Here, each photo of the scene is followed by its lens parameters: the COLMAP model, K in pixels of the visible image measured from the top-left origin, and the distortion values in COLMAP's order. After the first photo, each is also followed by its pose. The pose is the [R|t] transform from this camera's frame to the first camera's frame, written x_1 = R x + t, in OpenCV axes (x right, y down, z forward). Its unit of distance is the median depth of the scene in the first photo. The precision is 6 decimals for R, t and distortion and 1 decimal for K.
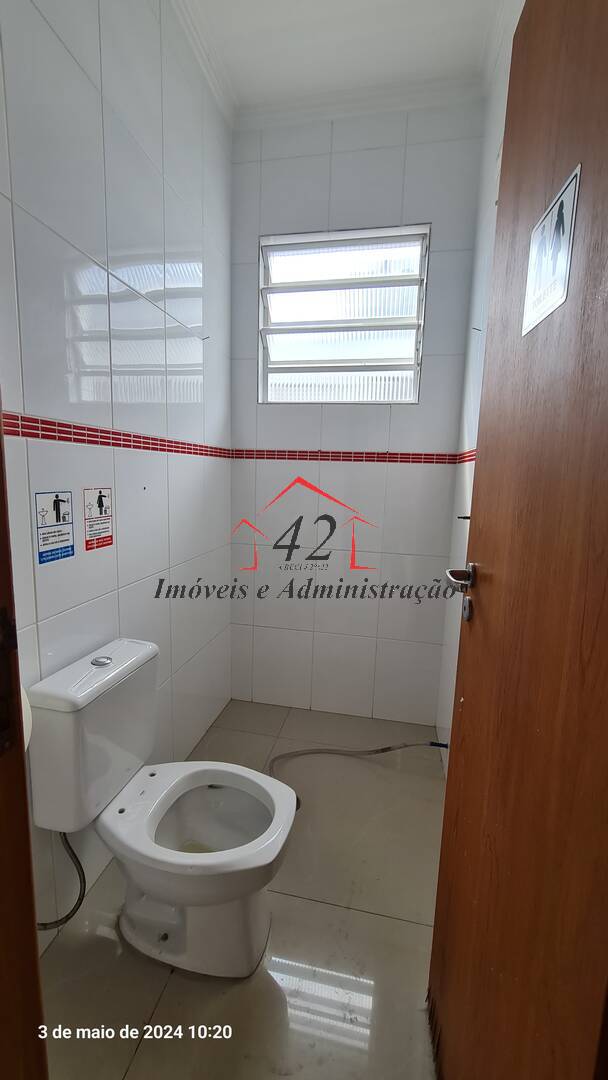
lens RADIAL K [[497.8, 0, 304.0], [0, 497.8, 540.0], [0, 0, 1]] dist [-0.003014, -0.000145]
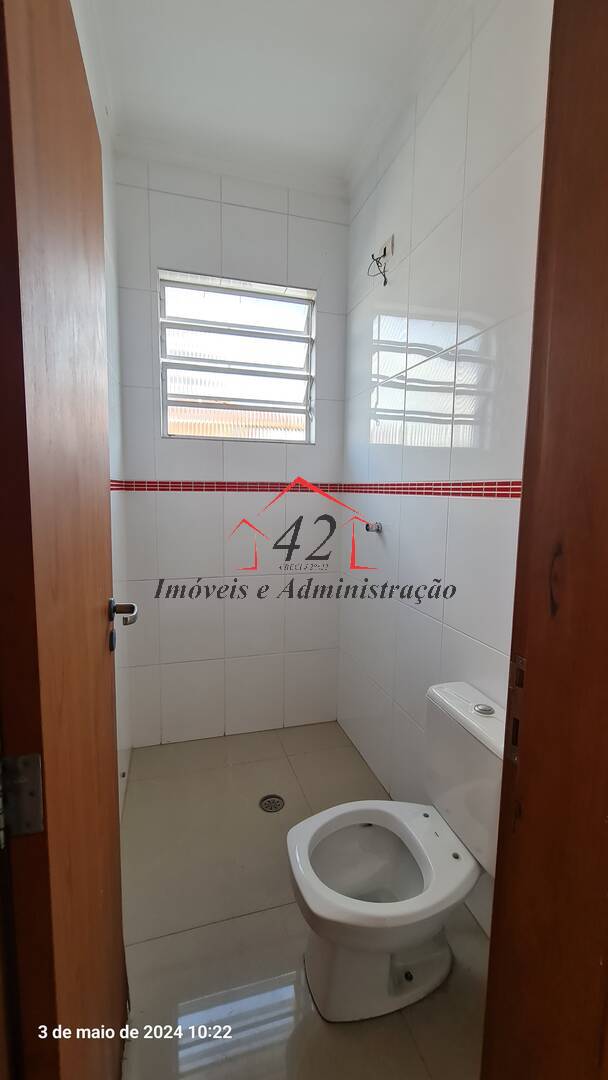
lens RADIAL K [[445.4, 0, 304.0], [0, 445.4, 540.0], [0, 0, 1]] dist [0.000448, -0.000009]
pose [[0.880958, -0.065007, 0.468708, -0.279499], [0.081724, 0.996536, -0.015389, -0.030470], [-0.466084, 0.051862, 0.883219, 0.097943]]
